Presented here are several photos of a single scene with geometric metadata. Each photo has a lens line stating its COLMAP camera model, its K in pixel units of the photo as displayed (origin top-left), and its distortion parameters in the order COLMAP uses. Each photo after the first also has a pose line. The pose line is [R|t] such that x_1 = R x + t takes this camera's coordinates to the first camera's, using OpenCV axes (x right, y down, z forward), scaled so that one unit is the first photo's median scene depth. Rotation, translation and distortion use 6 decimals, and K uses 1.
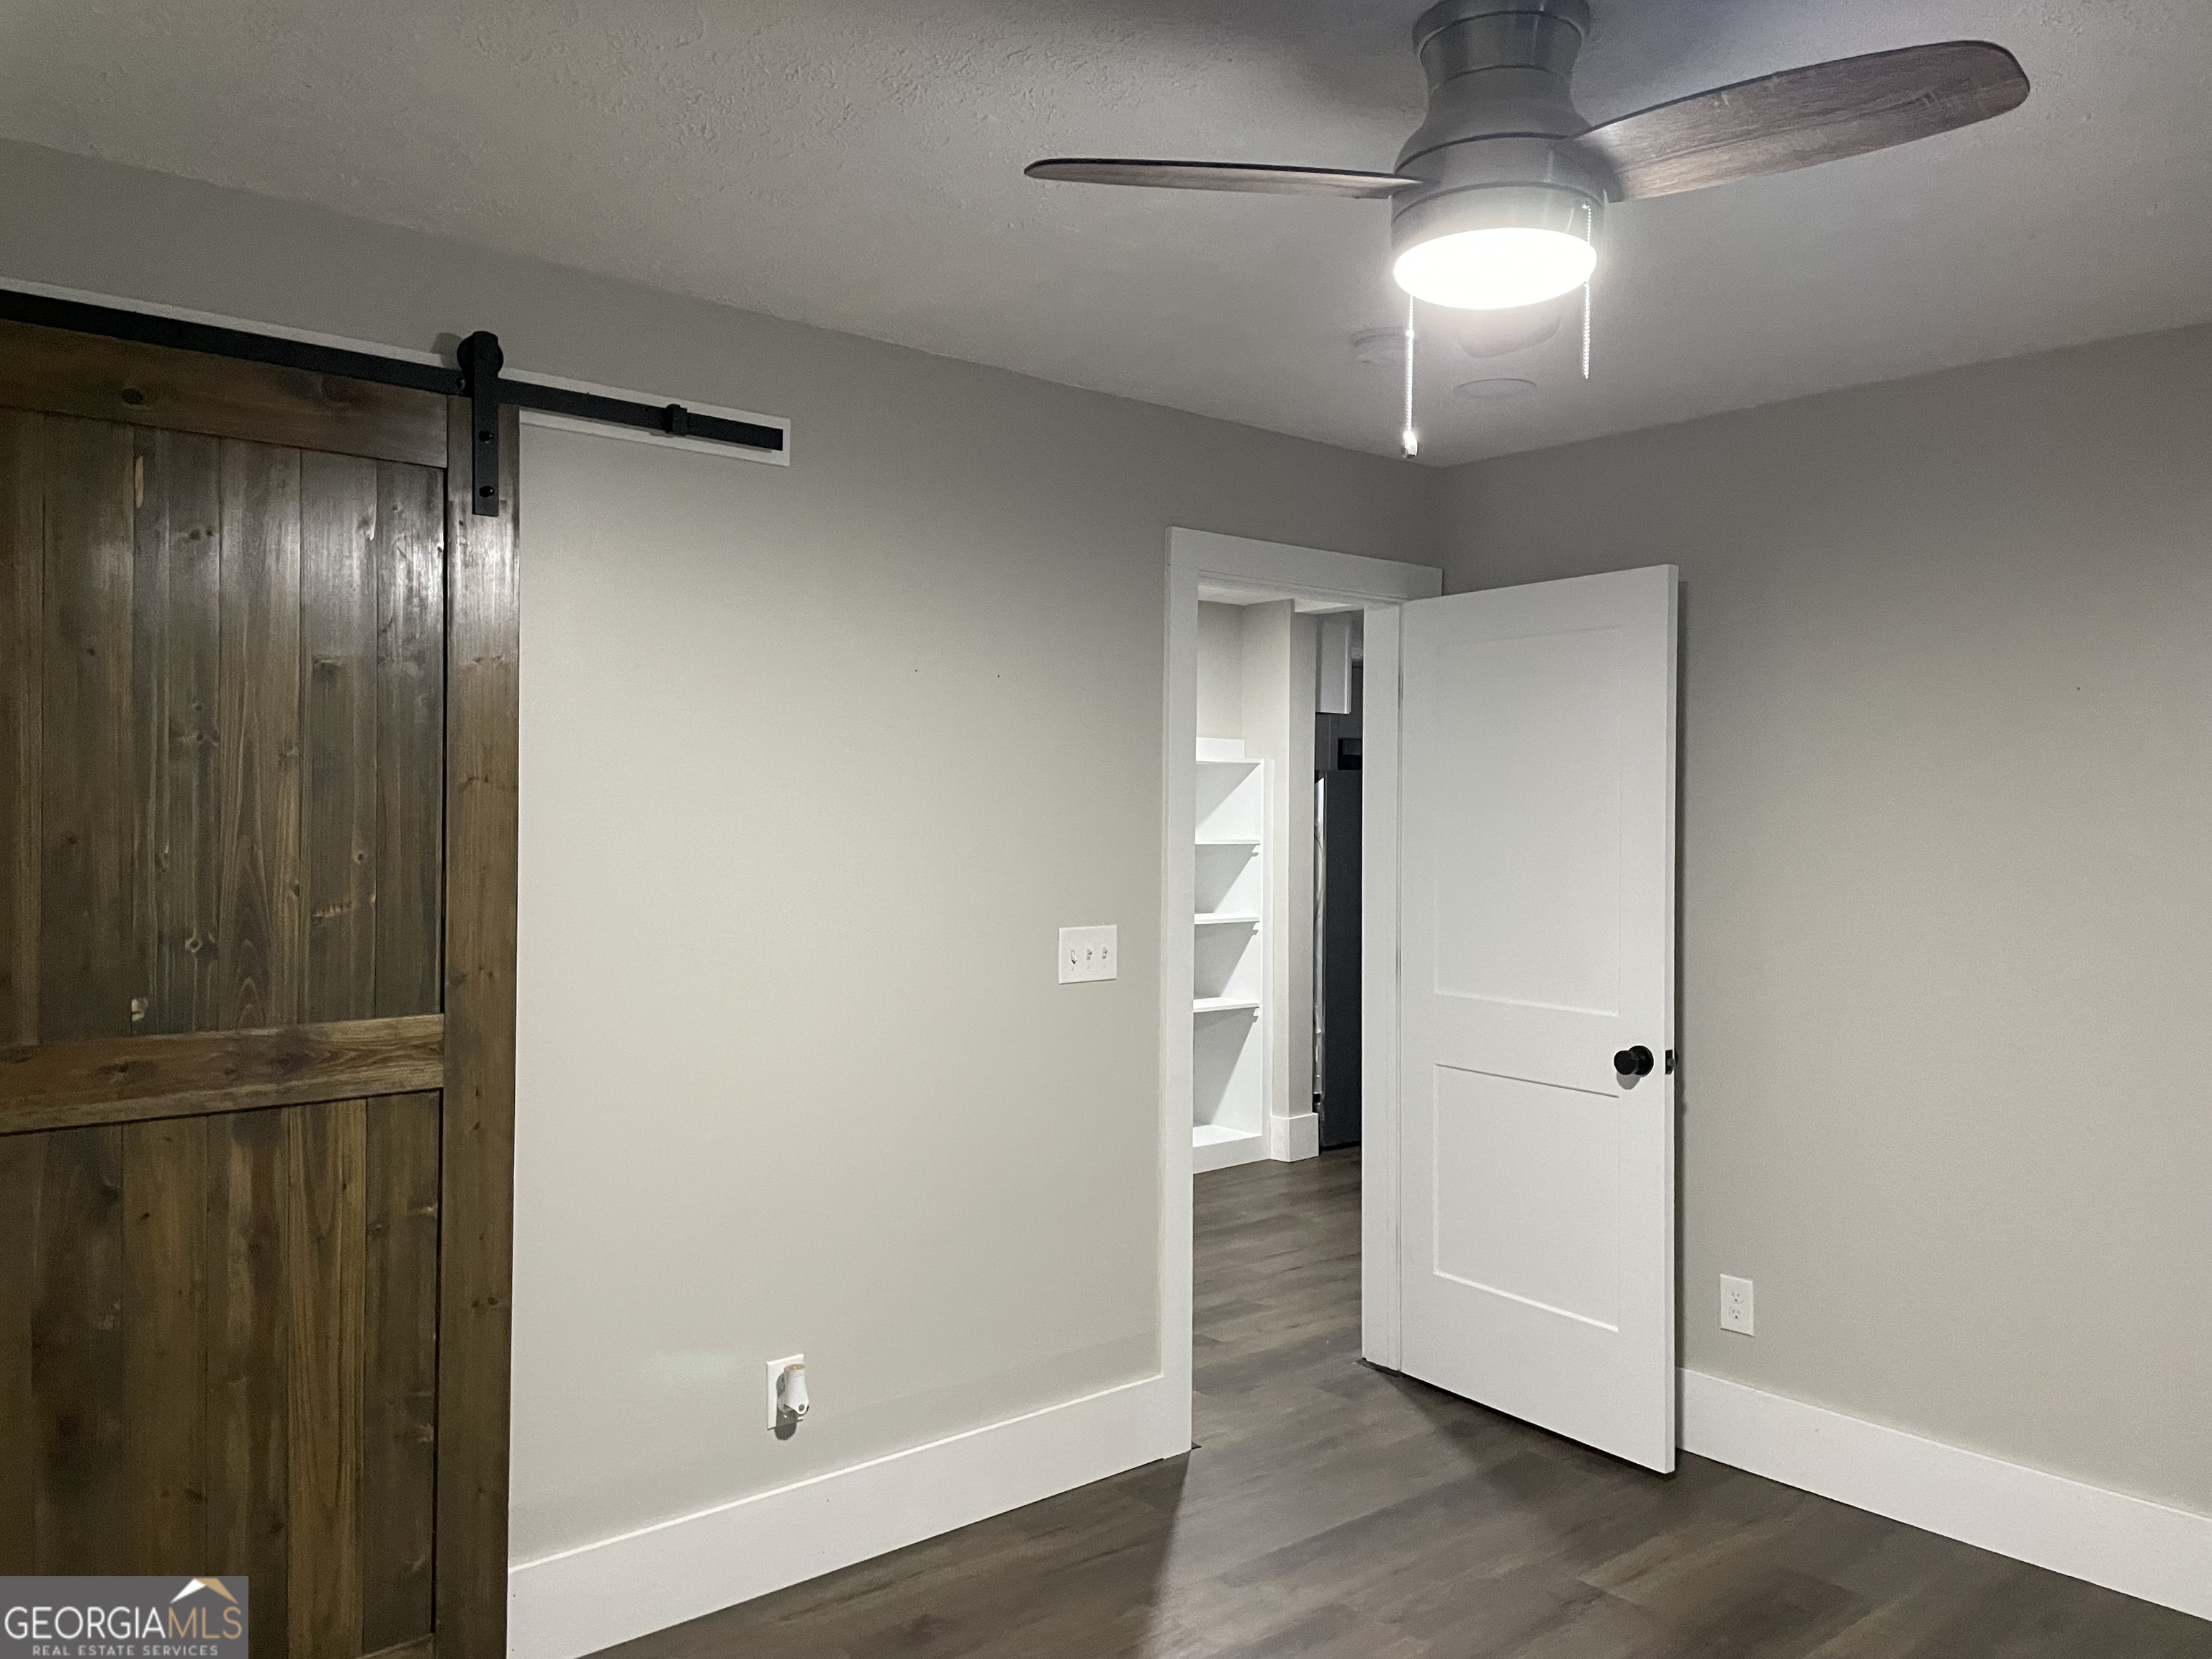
lens RADIAL K [[1690.4, 0, 1106.0], [0, 1690.4, 829.5], [0, 0, 1]] dist [0.089923, -0.107881]
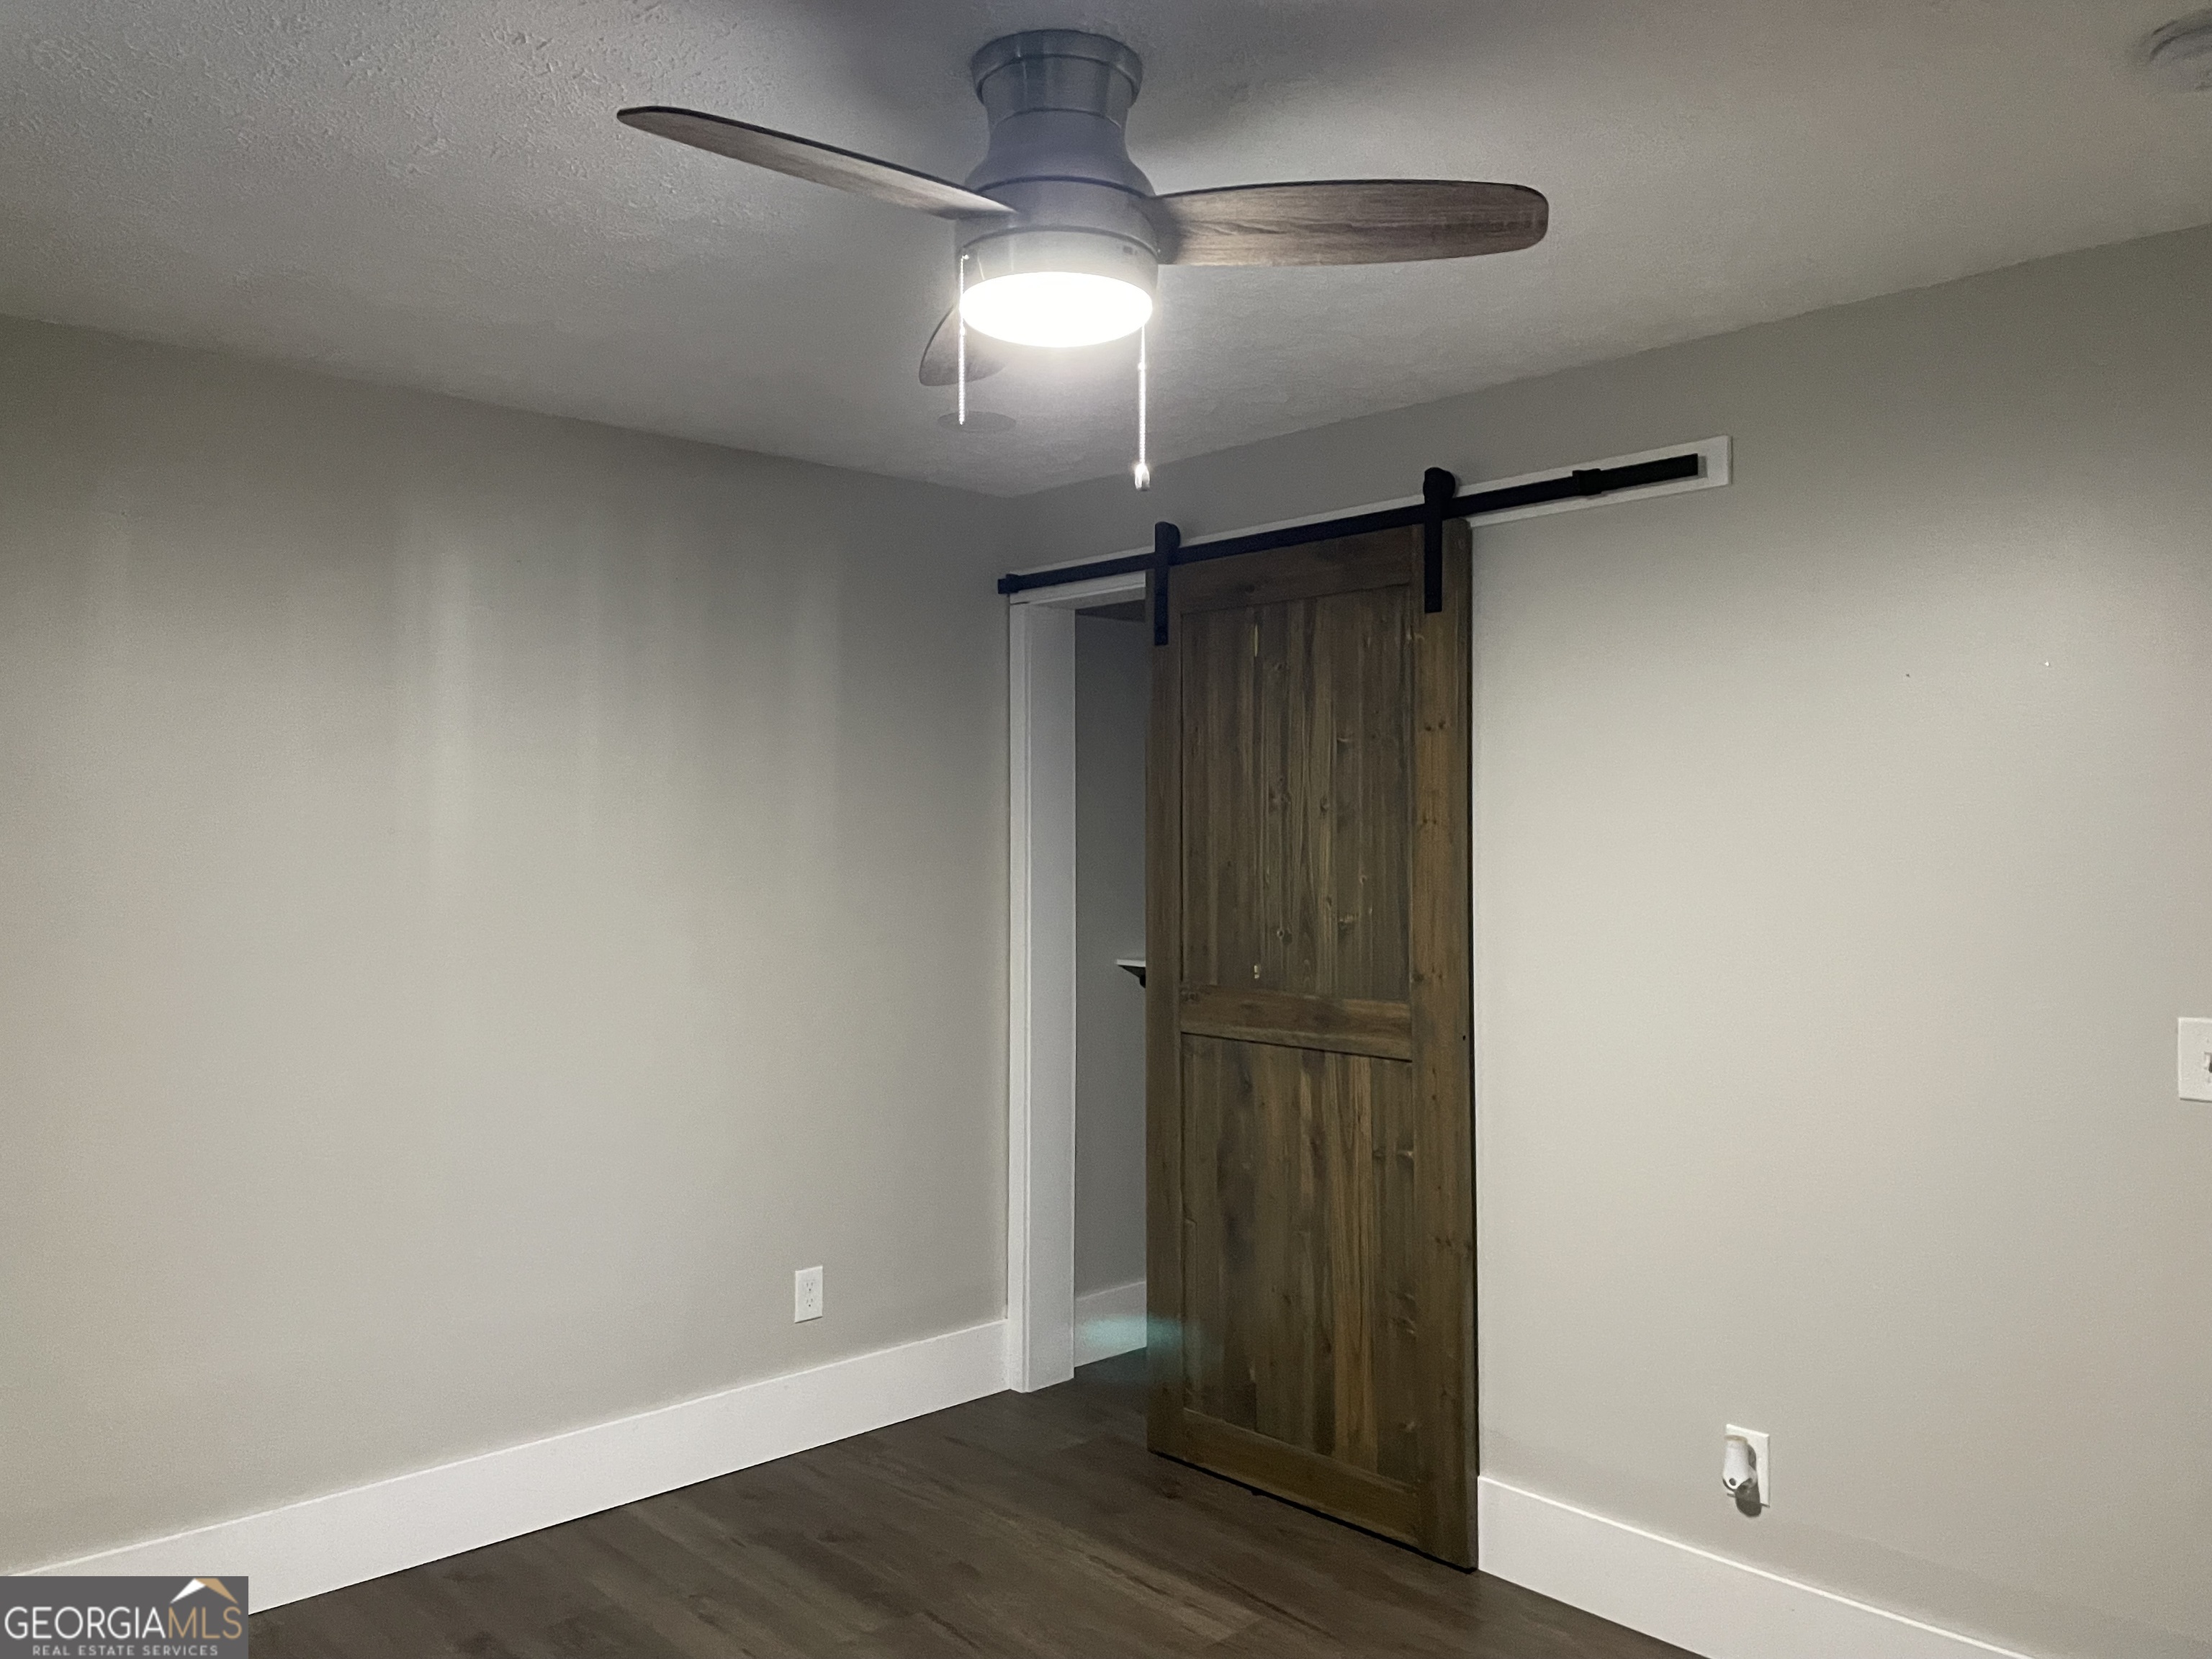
lens RADIAL K [[1690.4, 0, 1106.0], [0, 1690.4, 829.5], [0, 0, 1]] dist [0.089923, -0.107881]
pose [[0.021194, -0.019806, -0.999579, 0.946710], [-0.017209, 0.999648, -0.020172, 0.007292], [0.999627, 0.017629, 0.020846, 0.786166]]
